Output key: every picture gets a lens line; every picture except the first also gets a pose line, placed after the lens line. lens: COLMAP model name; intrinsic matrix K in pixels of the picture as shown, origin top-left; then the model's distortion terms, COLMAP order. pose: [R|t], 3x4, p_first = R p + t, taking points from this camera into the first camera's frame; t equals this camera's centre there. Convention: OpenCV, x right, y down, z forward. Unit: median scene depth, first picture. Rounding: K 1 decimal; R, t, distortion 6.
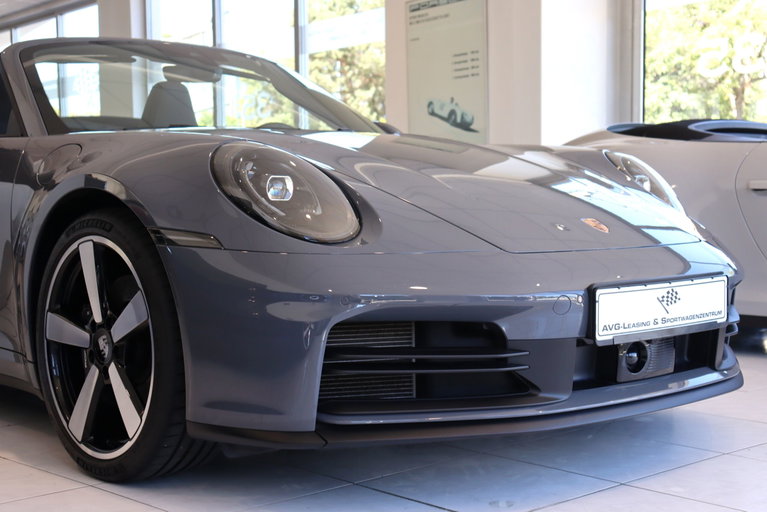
lens RADIAL K [[1213.5, 0, 383.2], [0, 1213.5, 282.9], [0, 0, 1]] dist [-0.009315, 0.959305]
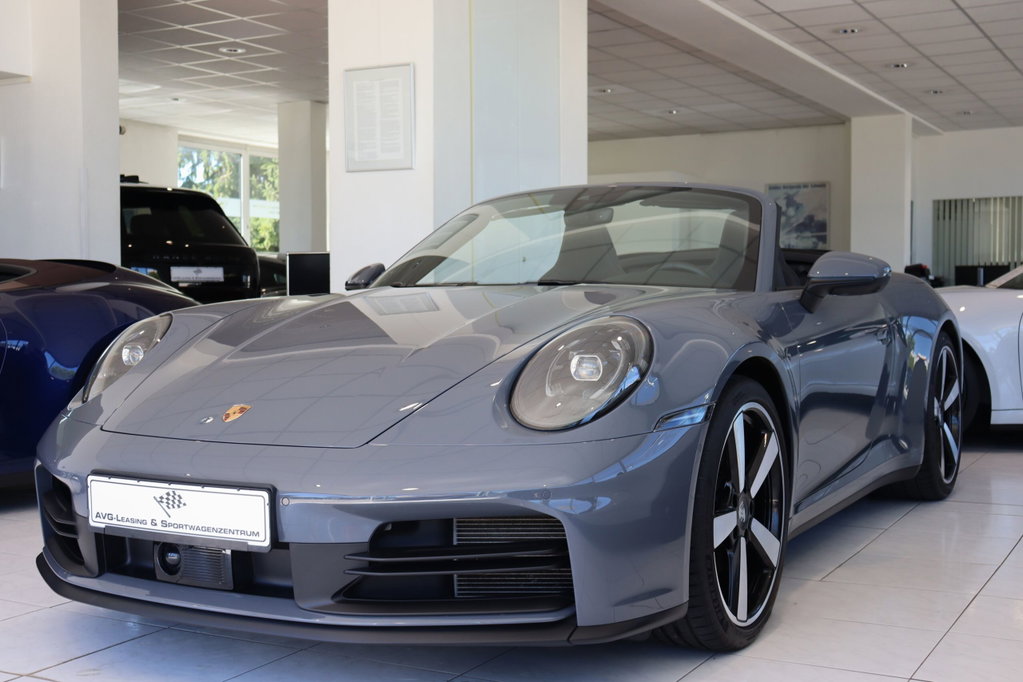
lens RADIAL K [[1322.7, 0, 511.5], [0, 1322.7, 341.0], [0, 0, 1]] dist [-0.001713, 0.023810]
pose [[0.293032, 0.052158, -0.954679, 1.249584], [-0.067675, 0.997138, 0.033705, -0.157339], [0.953704, 0.054732, 0.295724, 0.944754]]
